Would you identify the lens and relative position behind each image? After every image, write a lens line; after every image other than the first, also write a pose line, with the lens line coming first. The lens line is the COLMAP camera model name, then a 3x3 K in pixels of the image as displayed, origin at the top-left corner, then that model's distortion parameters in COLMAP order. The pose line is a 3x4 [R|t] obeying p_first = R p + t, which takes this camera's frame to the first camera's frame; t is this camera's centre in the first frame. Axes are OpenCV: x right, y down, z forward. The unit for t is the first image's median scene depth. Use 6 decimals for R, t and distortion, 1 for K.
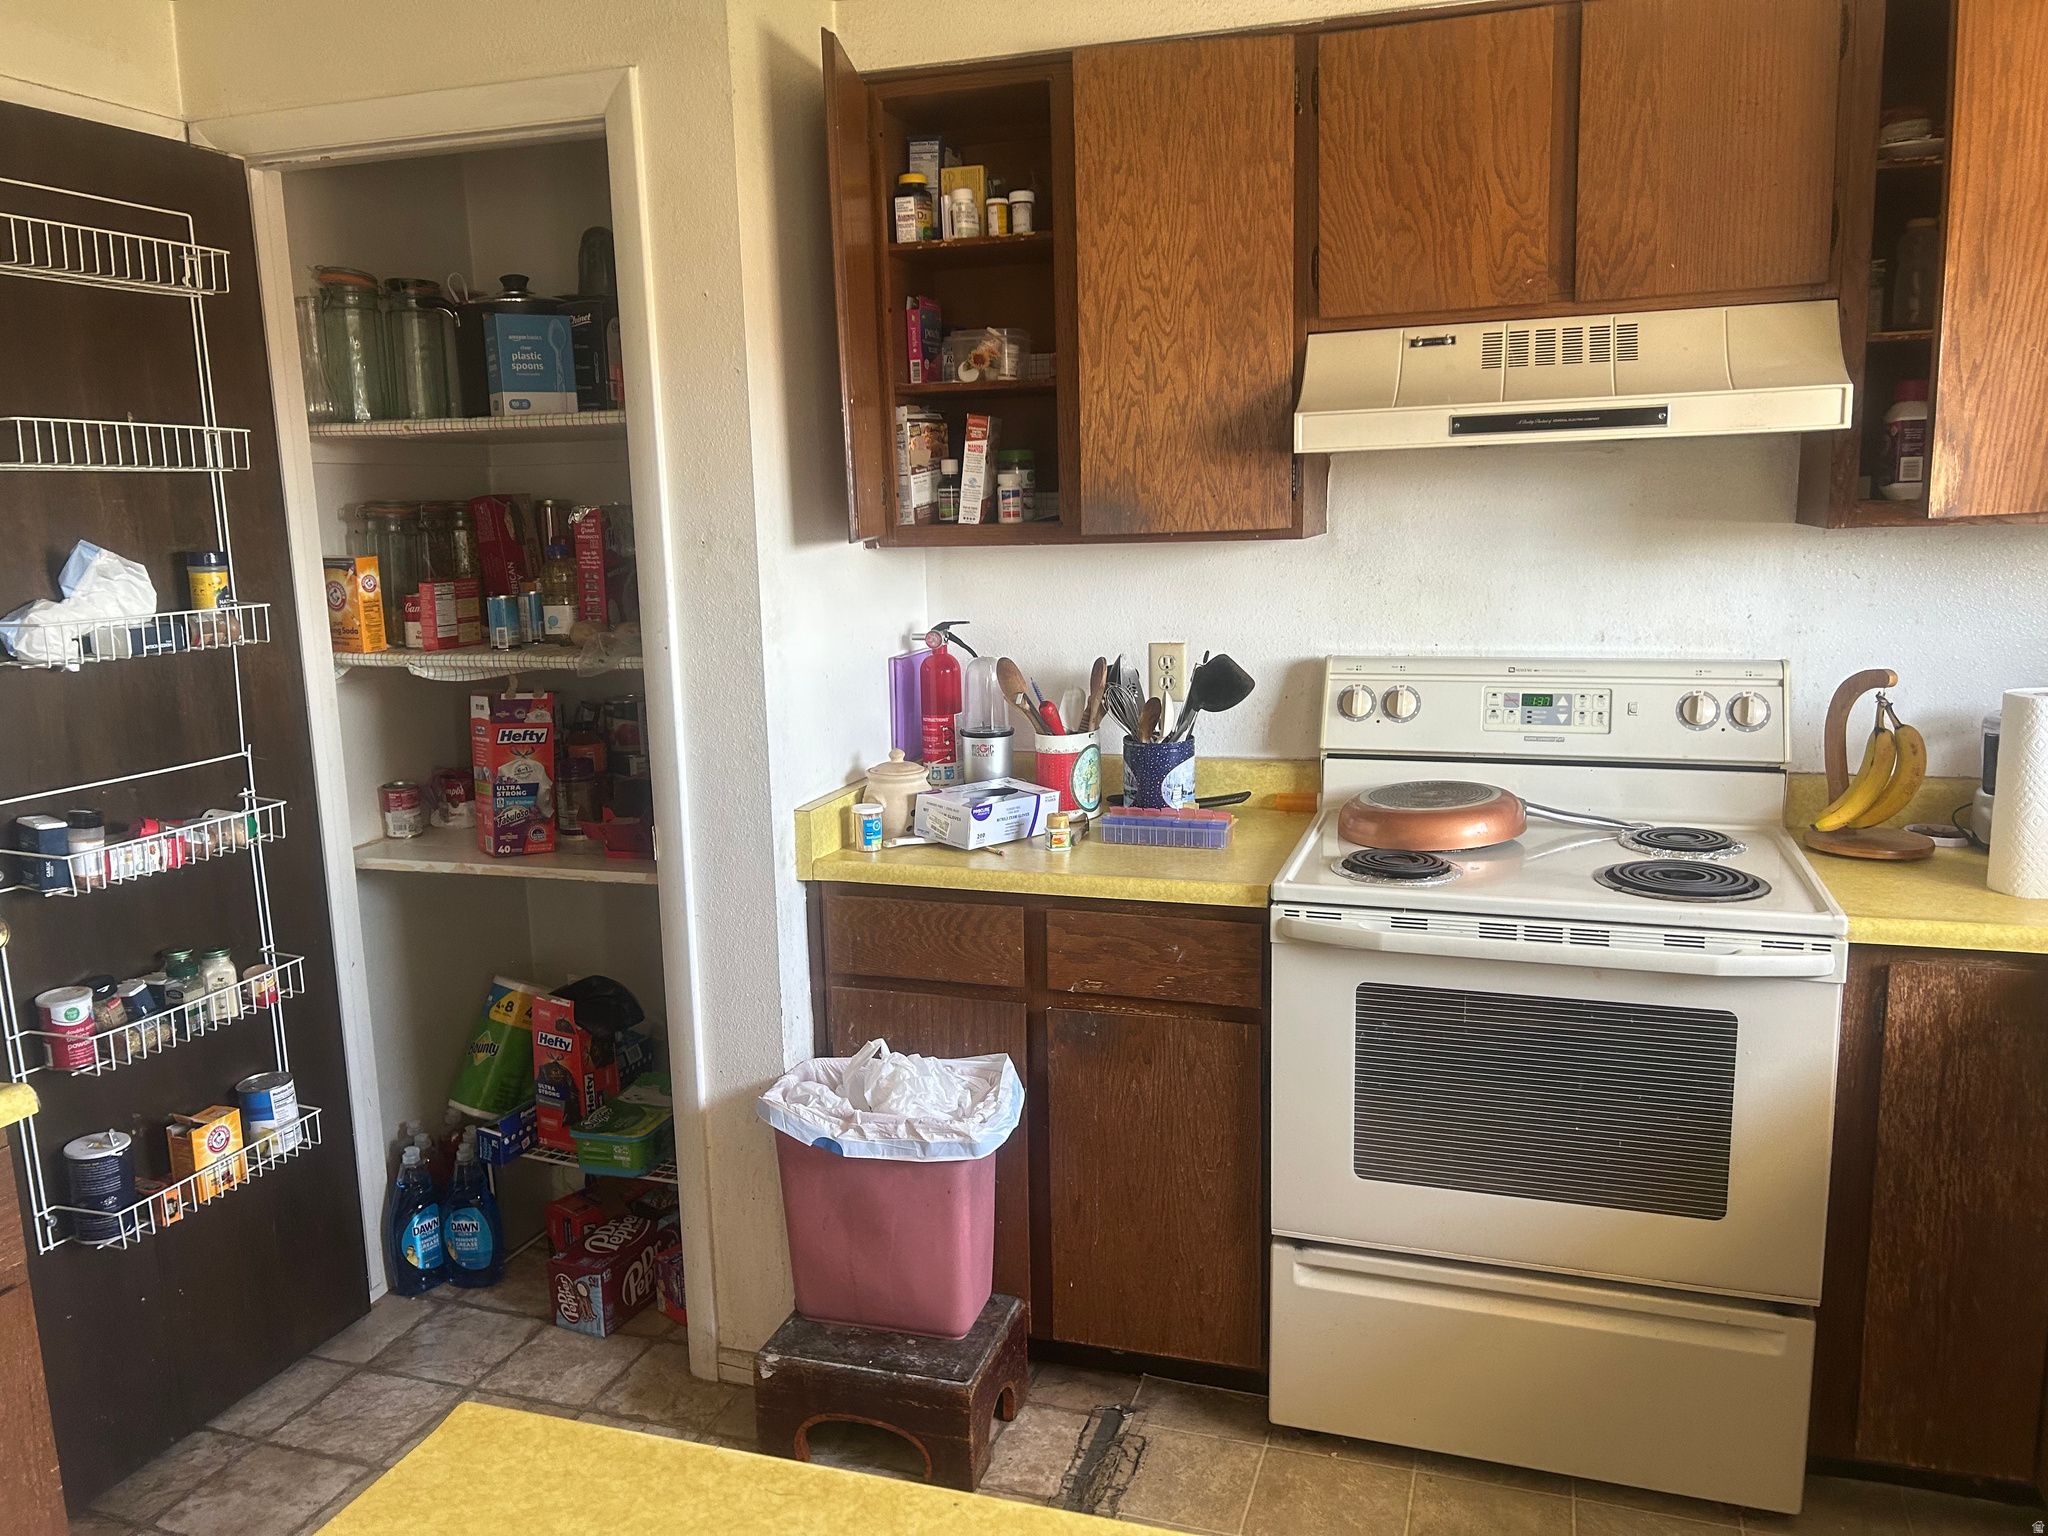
lens RADIAL K [[1546.8, 0, 1027.9], [0, 1546.8, 789.4], [0, 0, 1]] dist [0.046113, -0.065814]
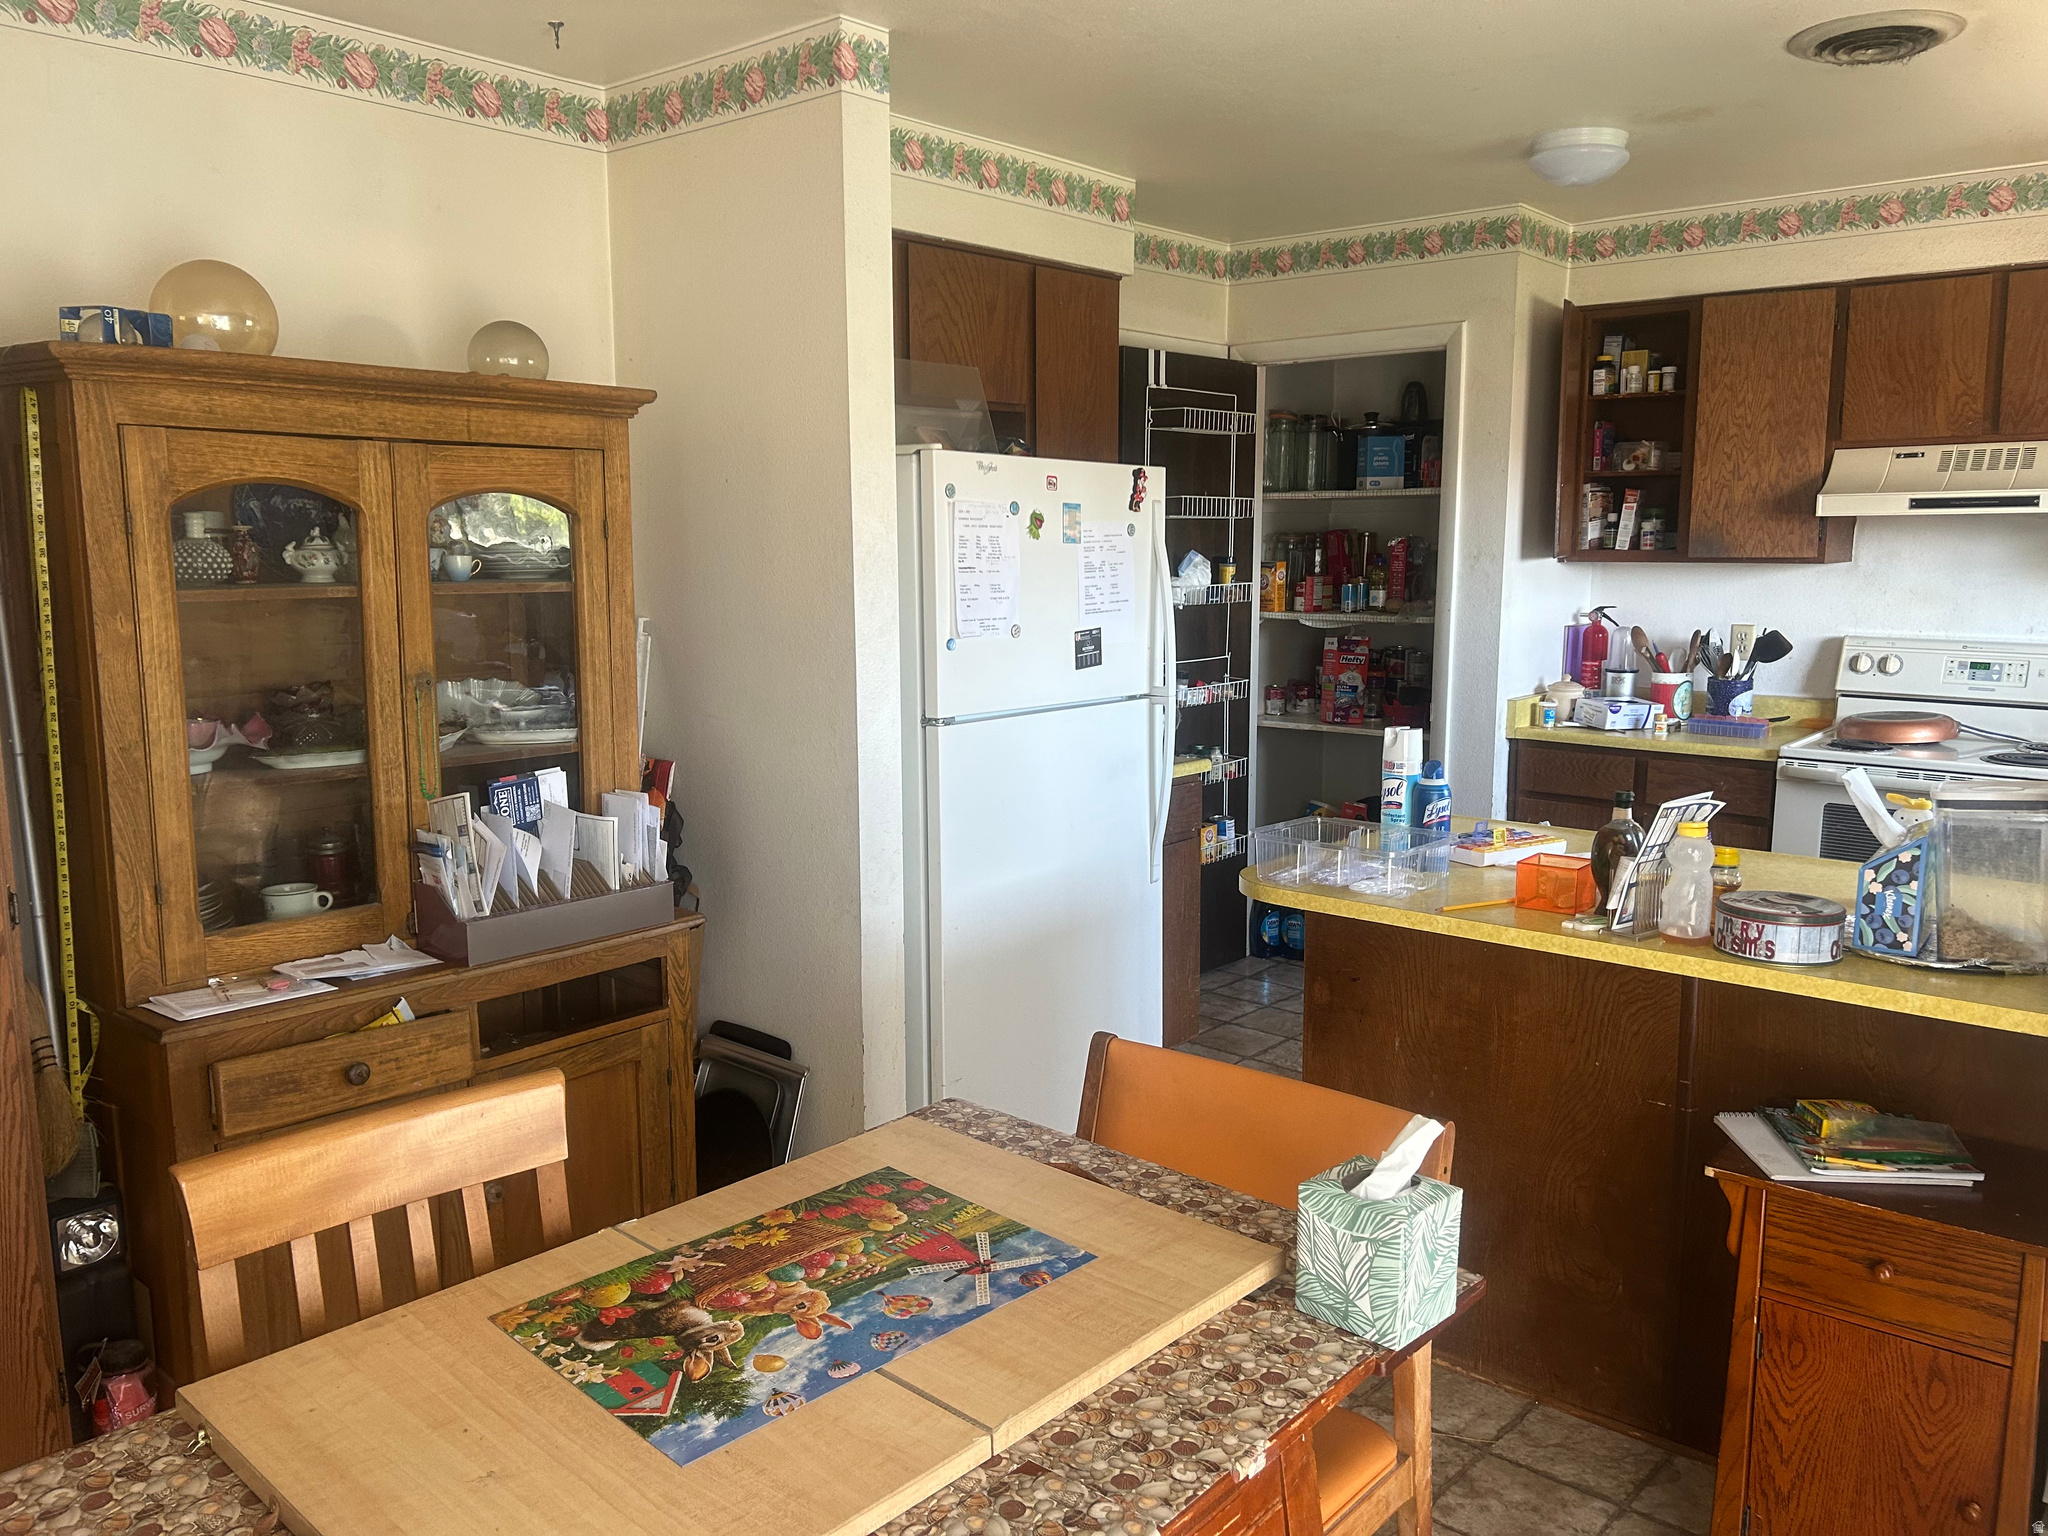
lens RADIAL K [[1546.8, 0, 1029.7], [0, 1546.8, 773.5], [0, 0, 1]] dist [0.046113, -0.065814]
pose [[0.921365, 0.080304, -0.380313, 0.037610], [-0.089530, 0.995962, -0.006600, 0.163222], [0.378248, 0.040130, 0.924834, -0.939224]]
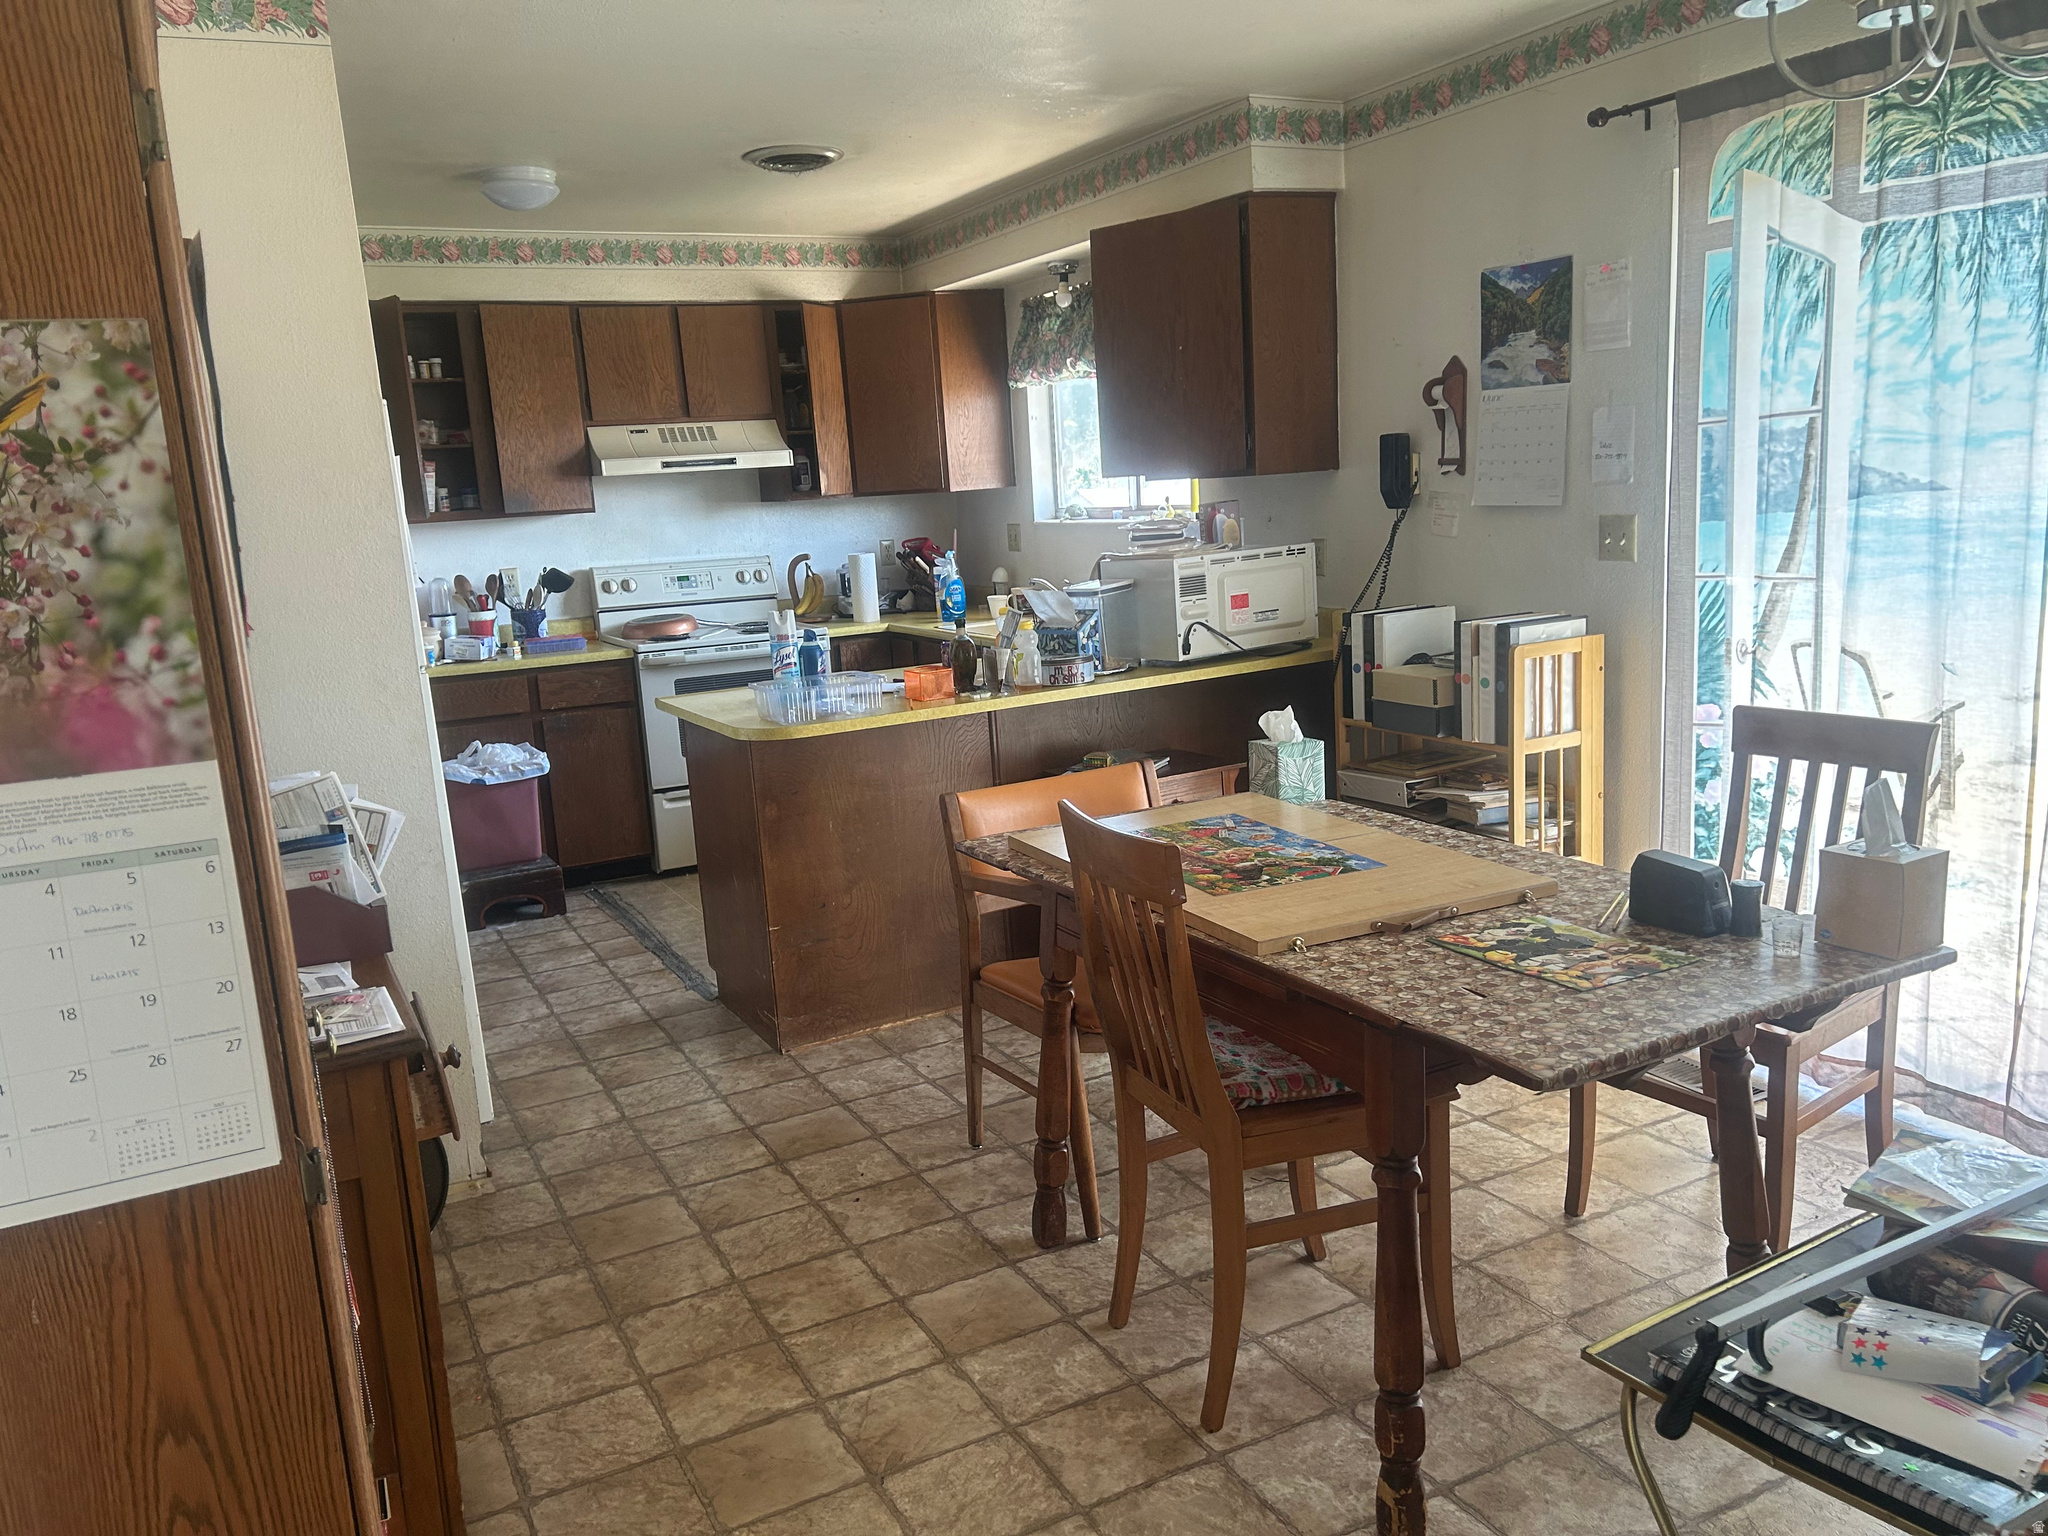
lens RADIAL K [[1546.8, 0, 1028.8], [0, 1546.8, 786.4], [0, 0, 1]] dist [0.046113, -0.065814]
pose [[0.698264, -0.156713, 0.698476, -1.056473], [0.171477, 0.983952, 0.049339, 0.239137], [-0.694998, 0.085321, 0.713931, -1.086722]]
